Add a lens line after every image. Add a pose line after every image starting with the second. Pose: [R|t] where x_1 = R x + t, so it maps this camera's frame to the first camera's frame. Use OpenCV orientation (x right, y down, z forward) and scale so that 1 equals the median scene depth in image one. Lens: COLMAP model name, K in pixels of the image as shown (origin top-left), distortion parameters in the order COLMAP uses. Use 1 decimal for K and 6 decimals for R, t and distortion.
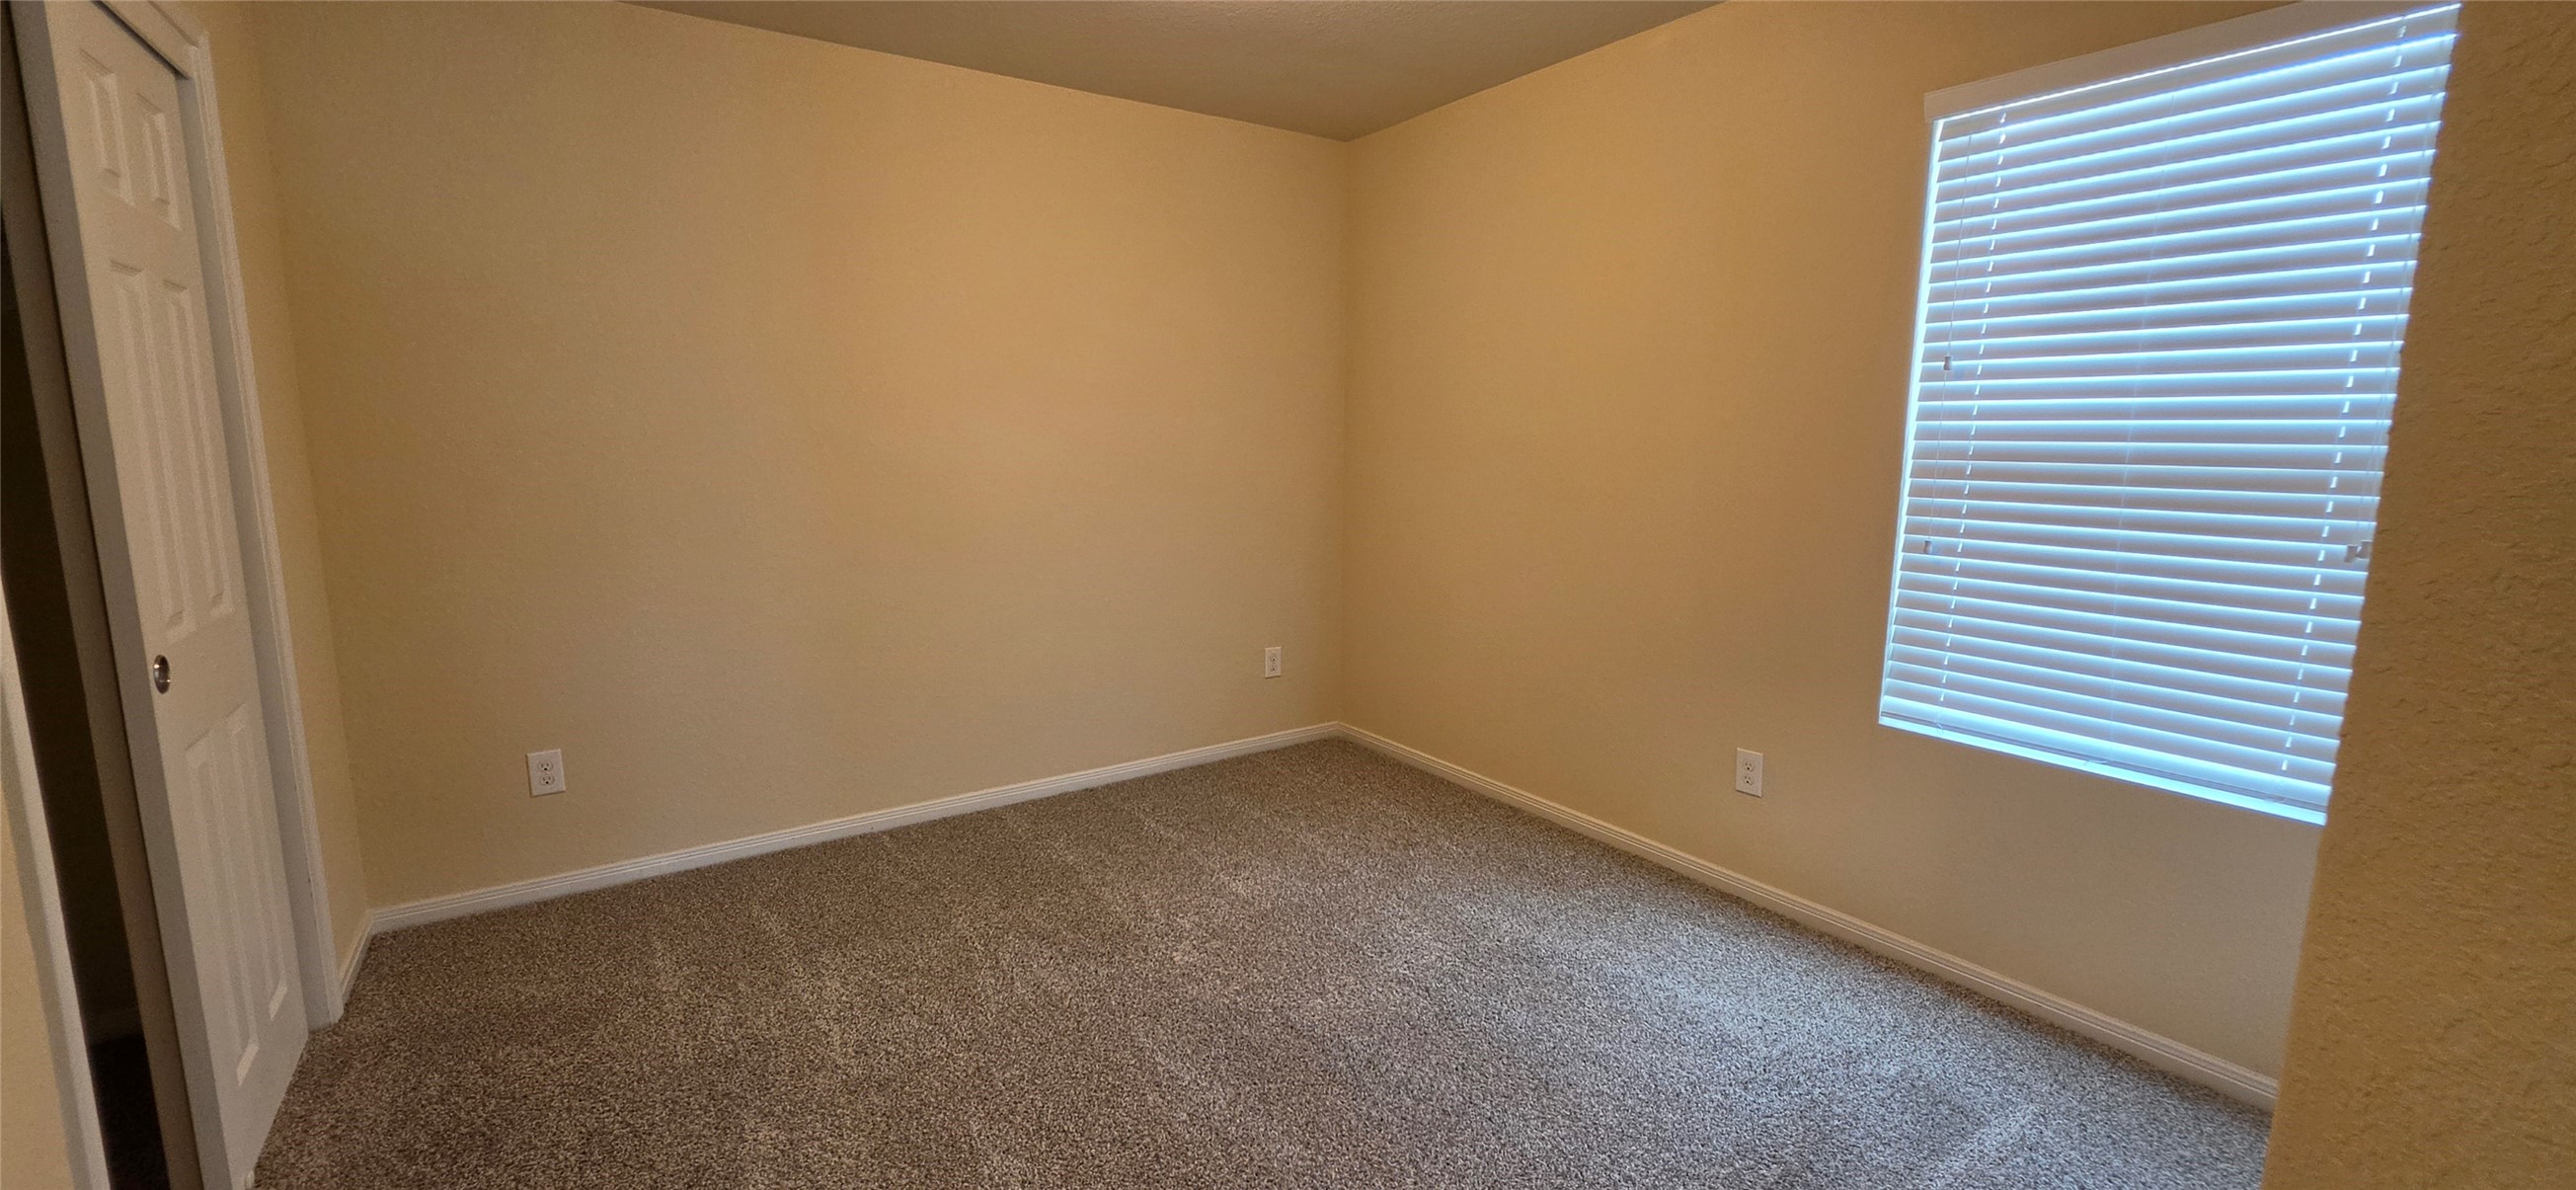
lens RADIAL K [[1037.8, 0, 1288.5], [0, 1037.8, 594.8], [0, 0, 1]] dist [0.002823, -0.000222]
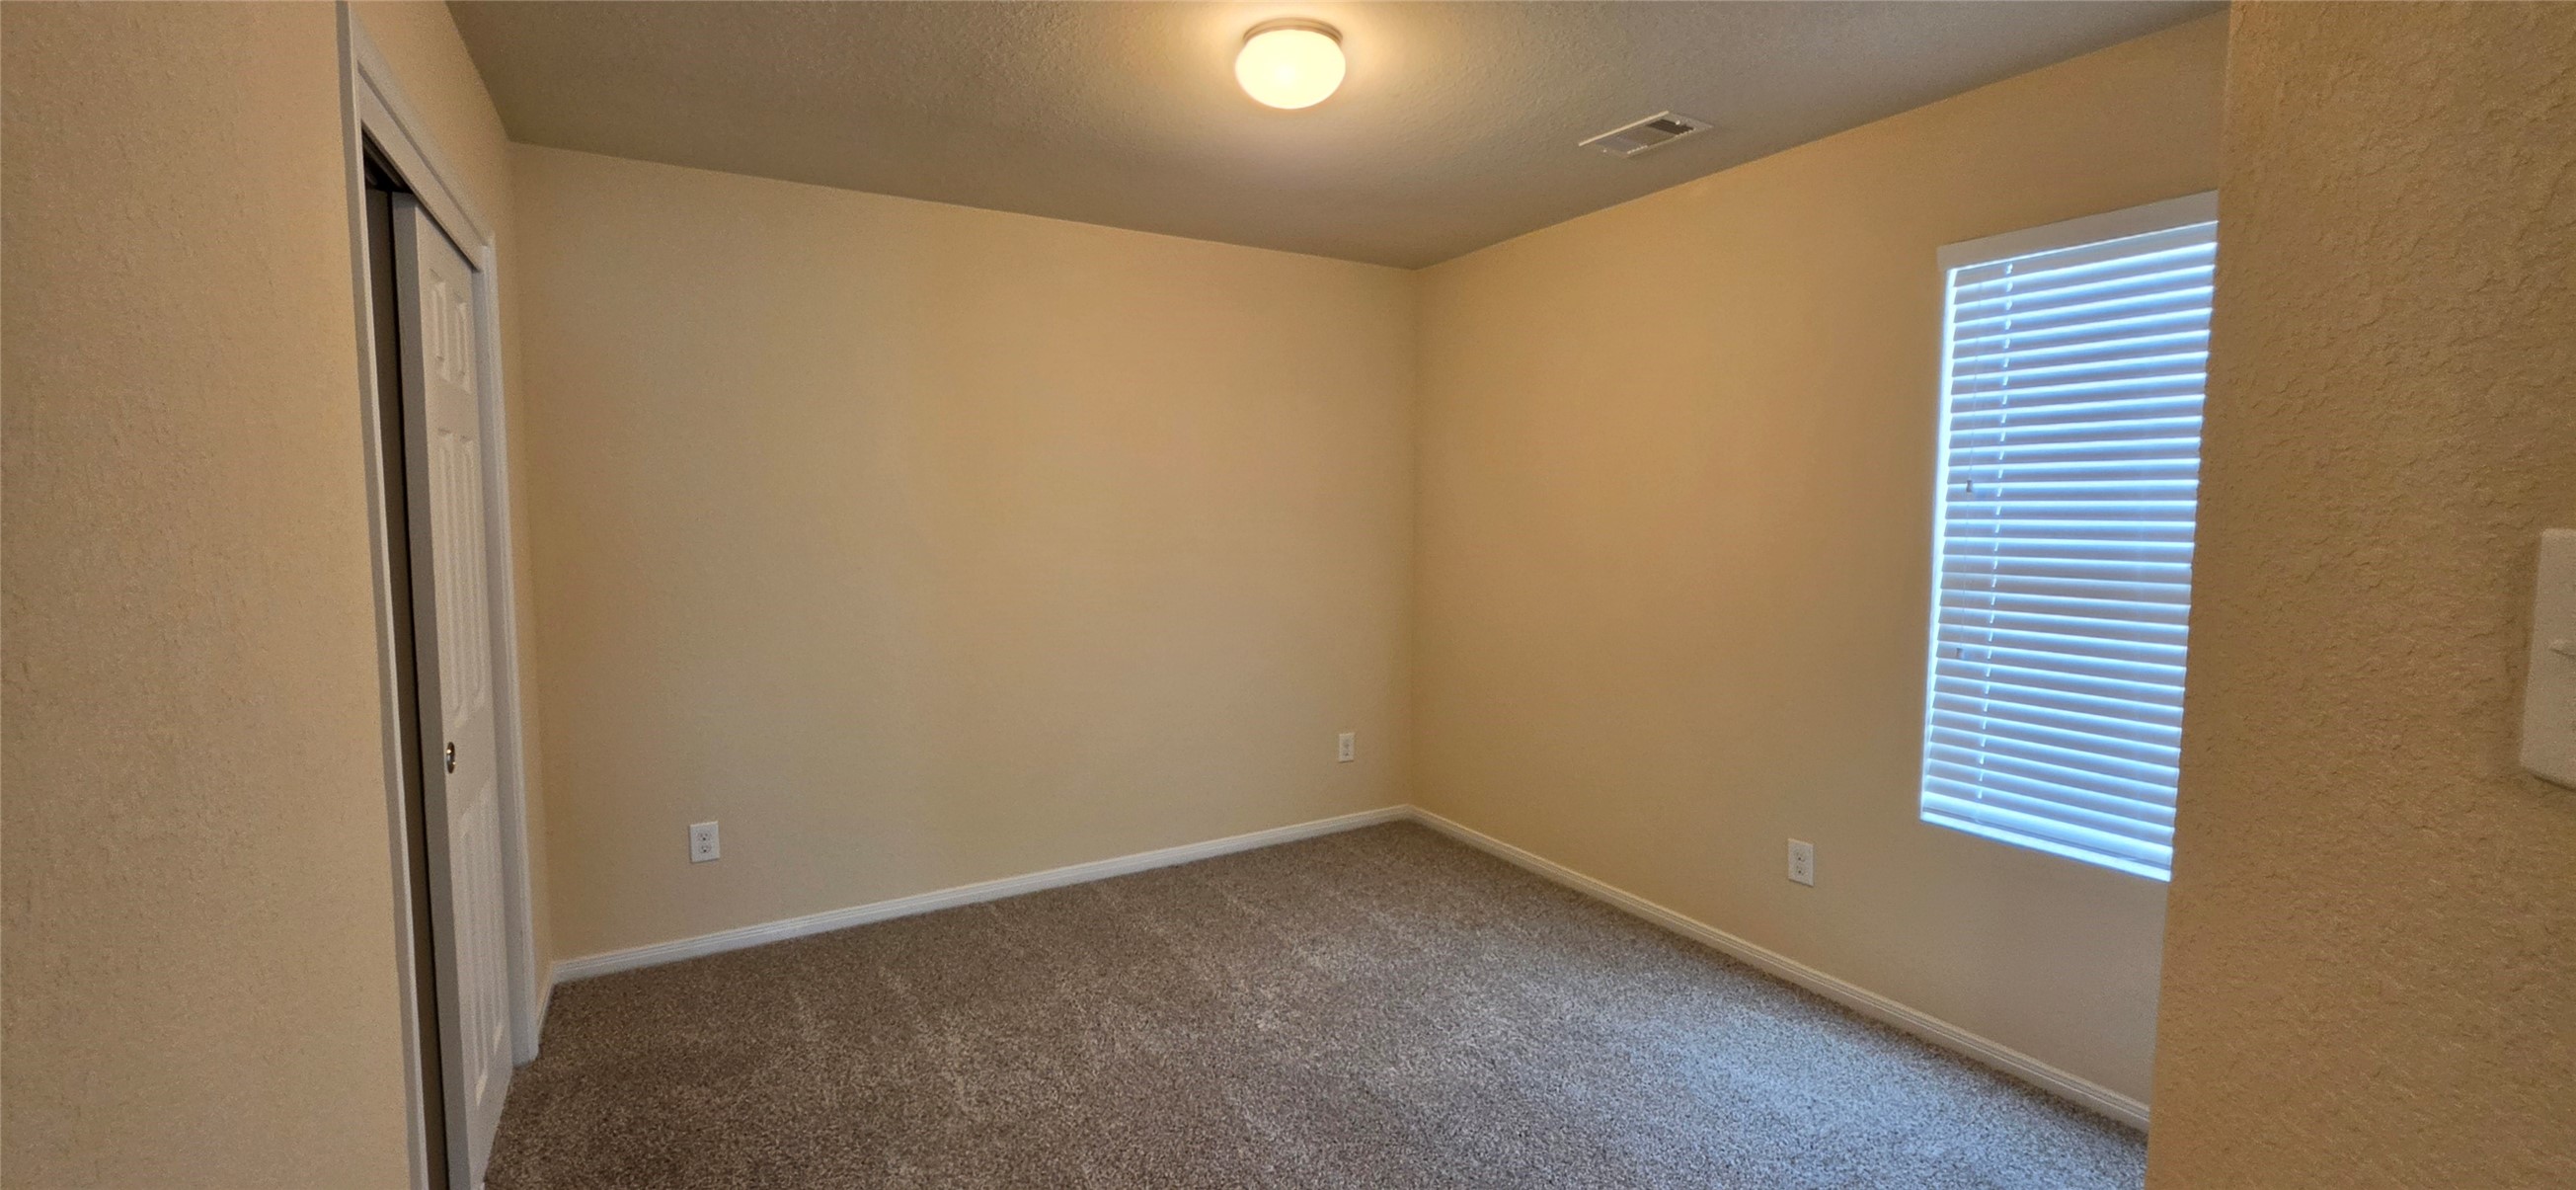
lens RADIAL K [[1037.8, 0, 1287.6], [0, 1037.8, 587.7], [0, 0, 1]] dist [0.002823, -0.000222]
pose [[0.997882, 0.002151, -0.065017, -0.010283], [-0.007236, 0.996921, -0.078082, -0.025140], [0.064648, 0.078387, 0.994825, -0.126233]]
